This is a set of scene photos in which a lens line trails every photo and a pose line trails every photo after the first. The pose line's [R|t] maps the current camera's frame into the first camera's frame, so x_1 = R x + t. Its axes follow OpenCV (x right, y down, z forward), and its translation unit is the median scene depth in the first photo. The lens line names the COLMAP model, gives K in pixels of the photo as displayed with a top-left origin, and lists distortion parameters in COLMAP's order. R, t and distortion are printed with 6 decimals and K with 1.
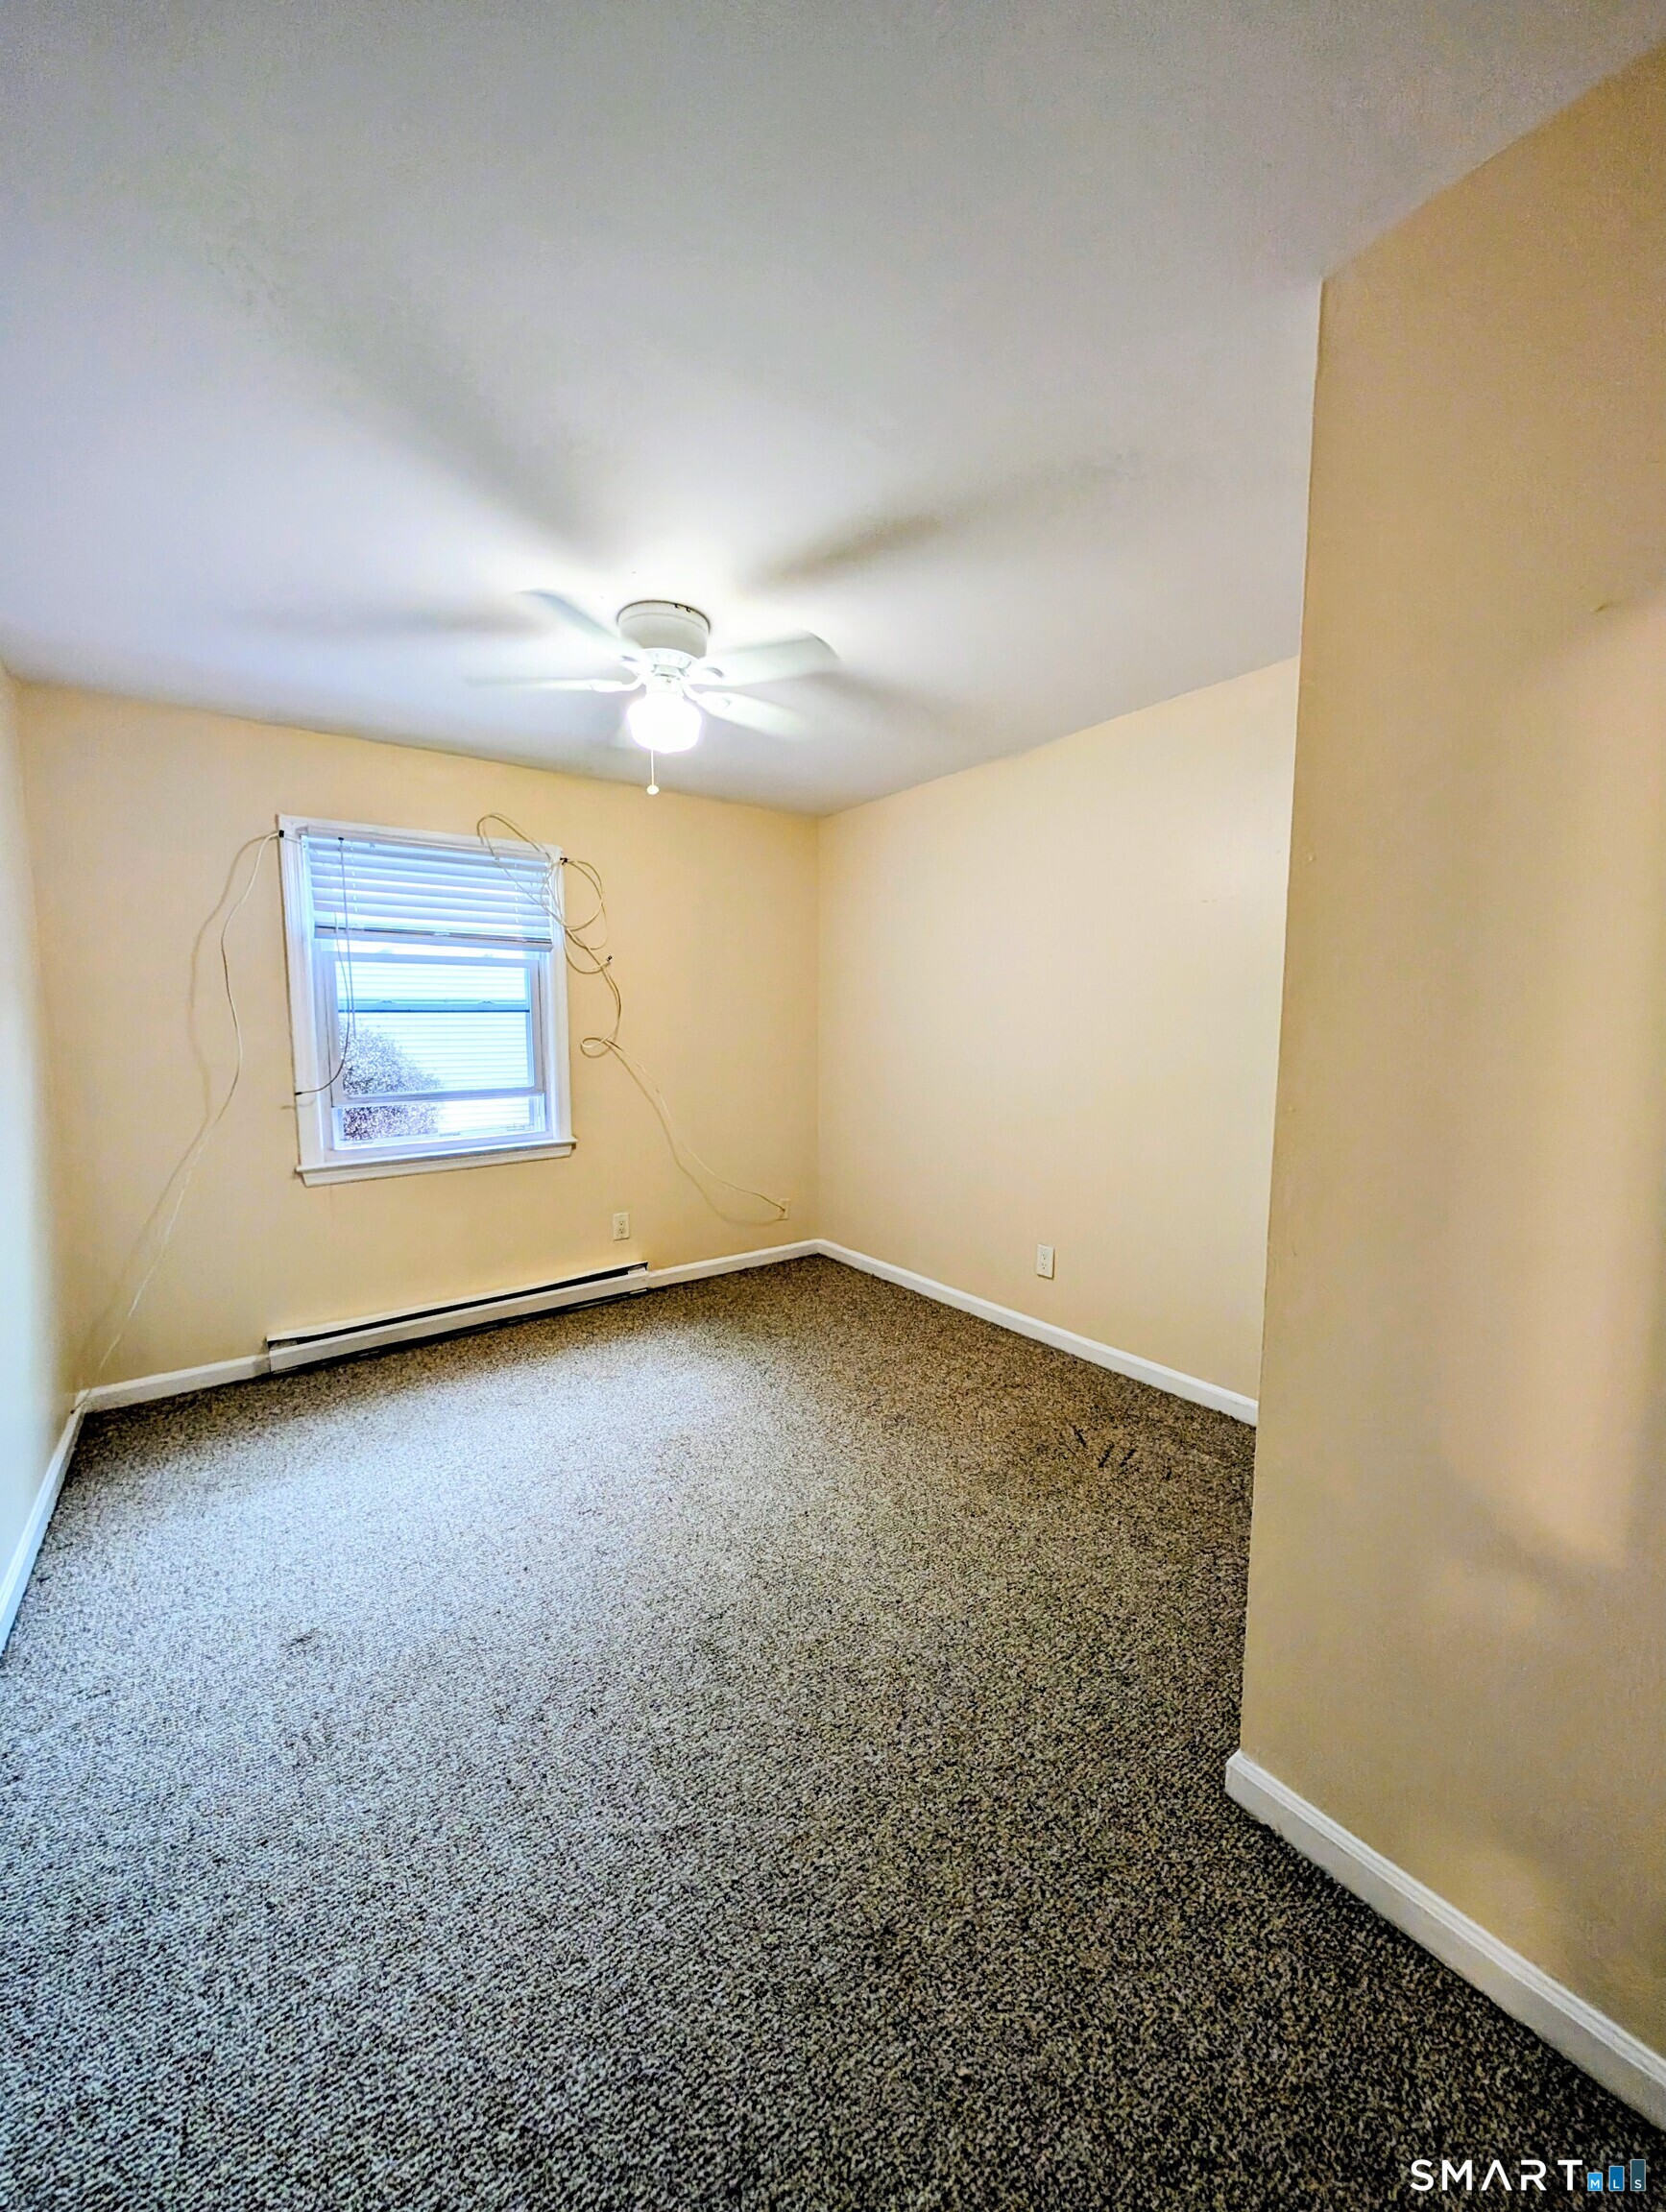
lens RADIAL K [[802.3, 0, 827.5], [0, 802.3, 1108.6], [0, 0, 1]] dist [0.000751, -0.000106]
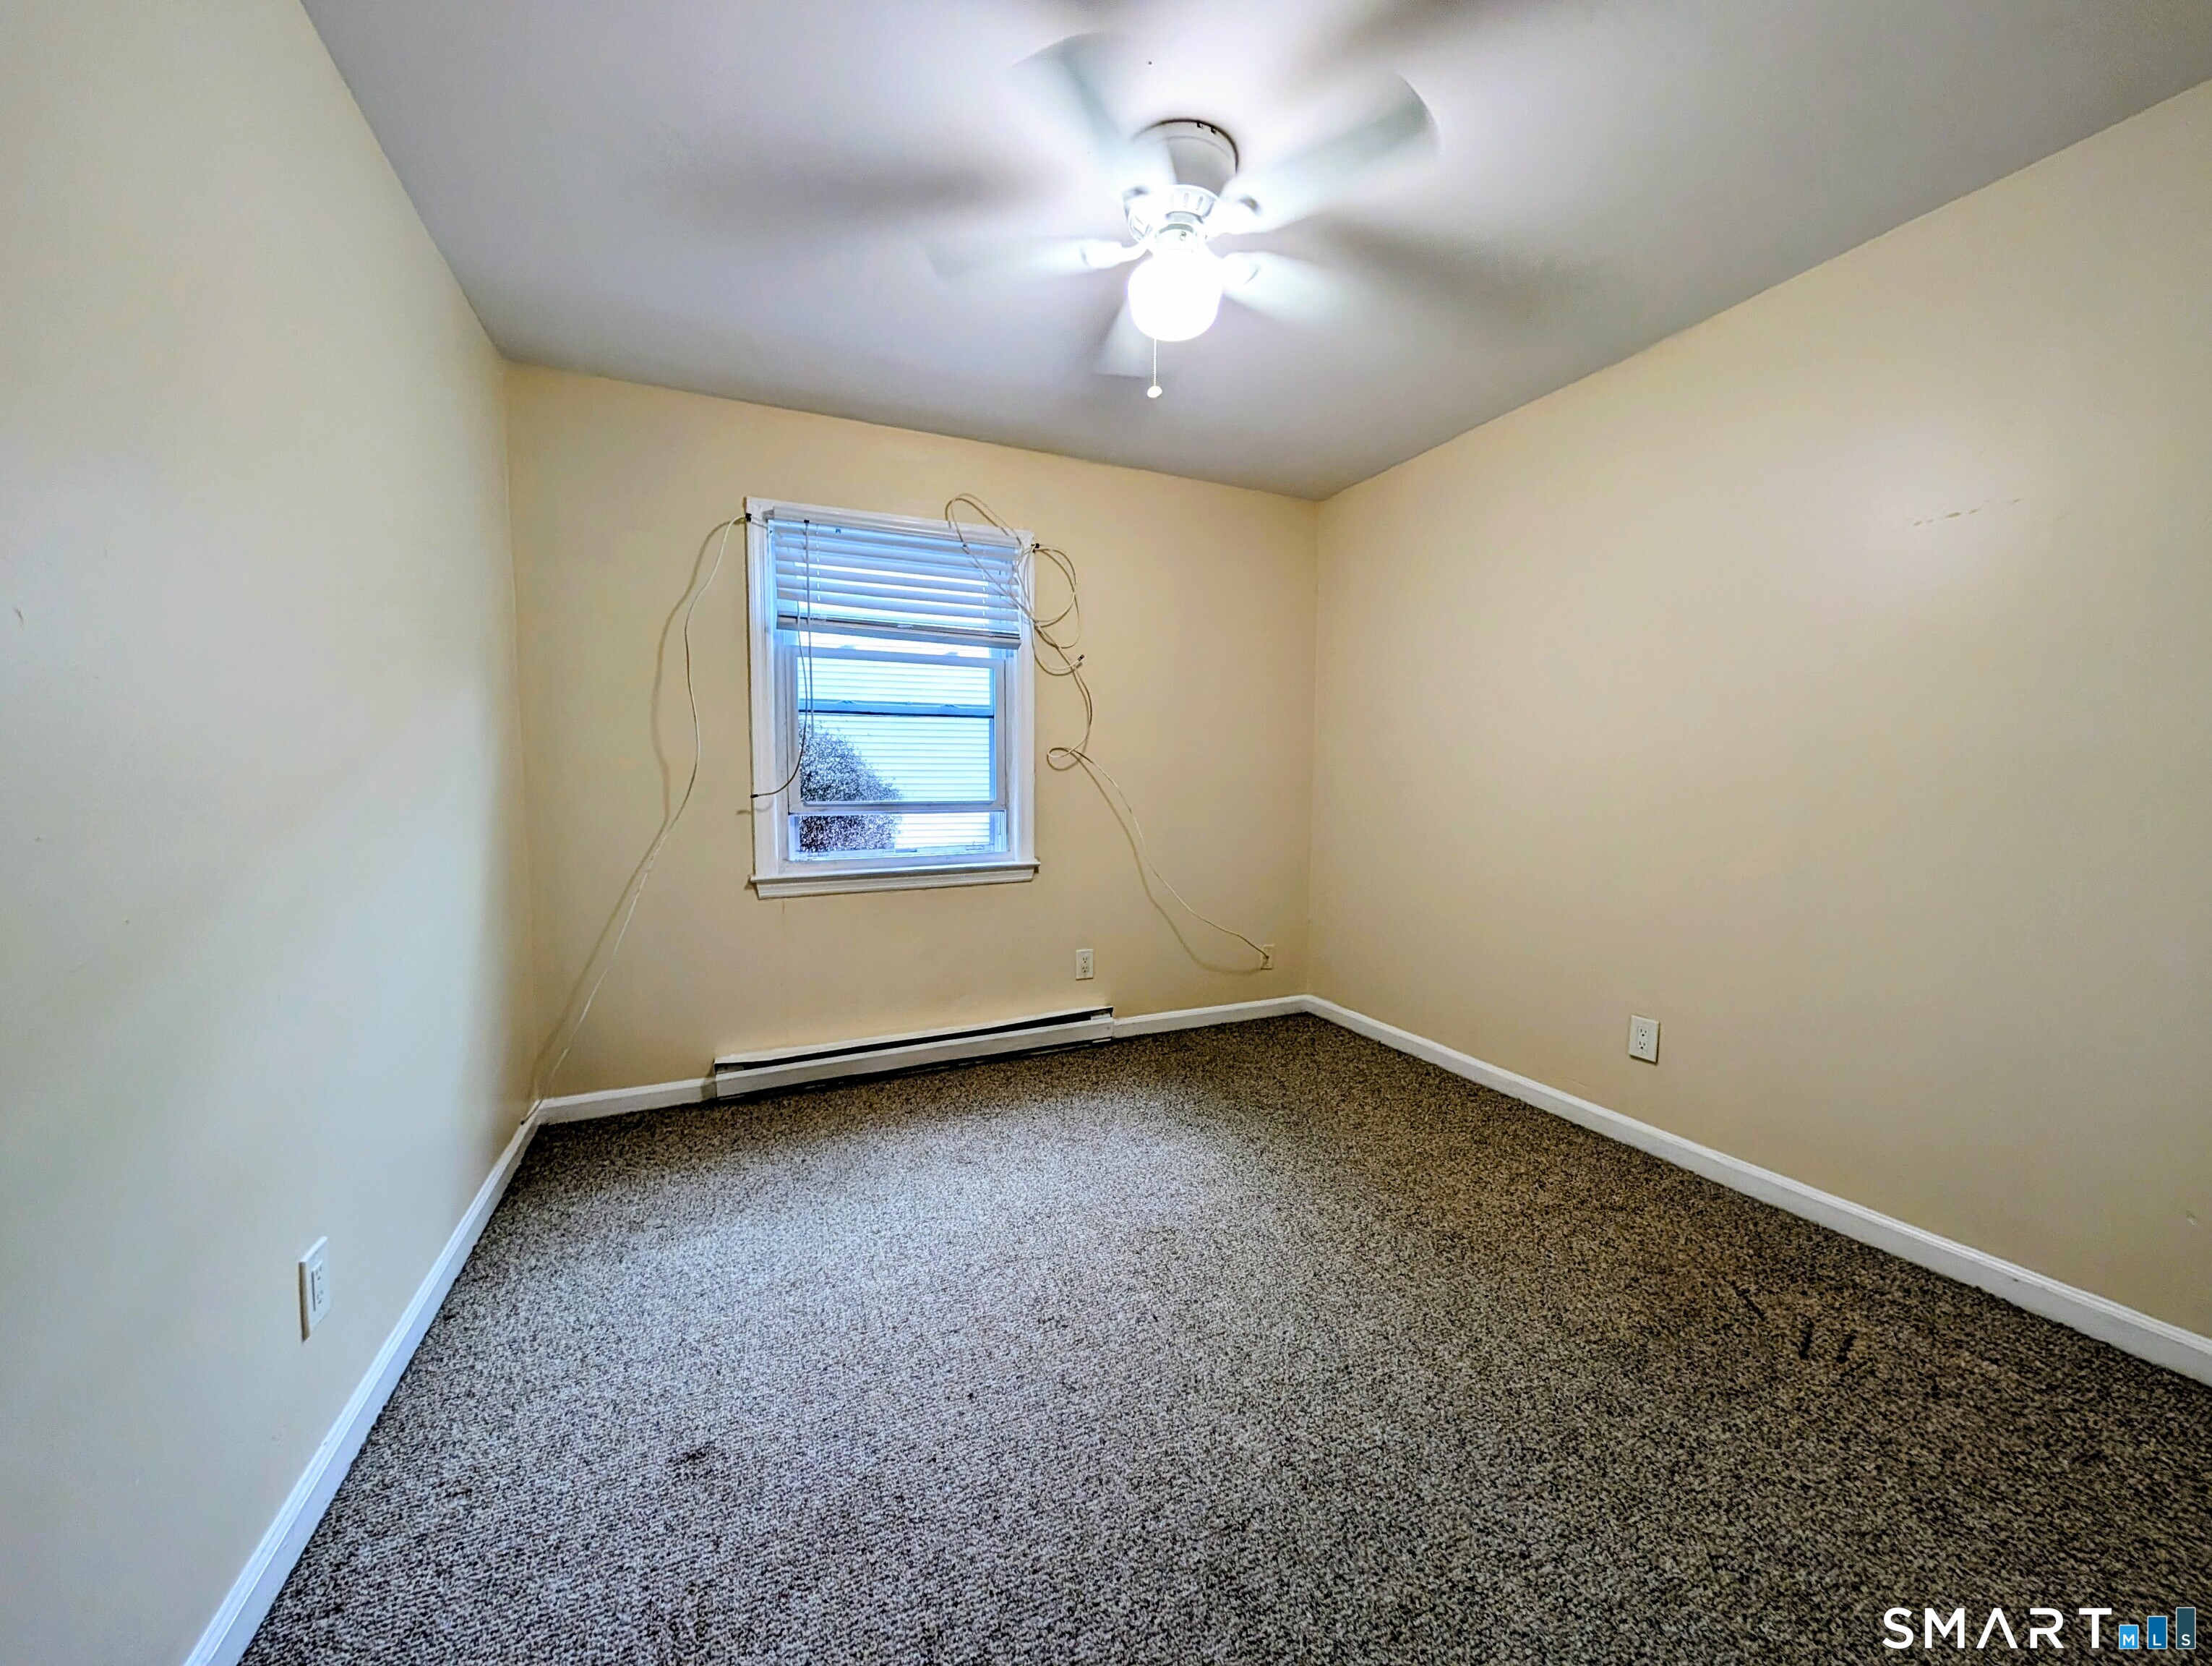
lens RADIAL K [[846.7, 0, 1106.0], [0, 846.7, 833.0], [0, 0, 1]] dist [0.006257, -0.001931]
pose [[0.976232, 0.020670, -0.215742, -0.053712], [-0.026960, 0.999292, -0.026252, 0.038510], [0.215046, 0.031444, 0.976097, 0.137402]]
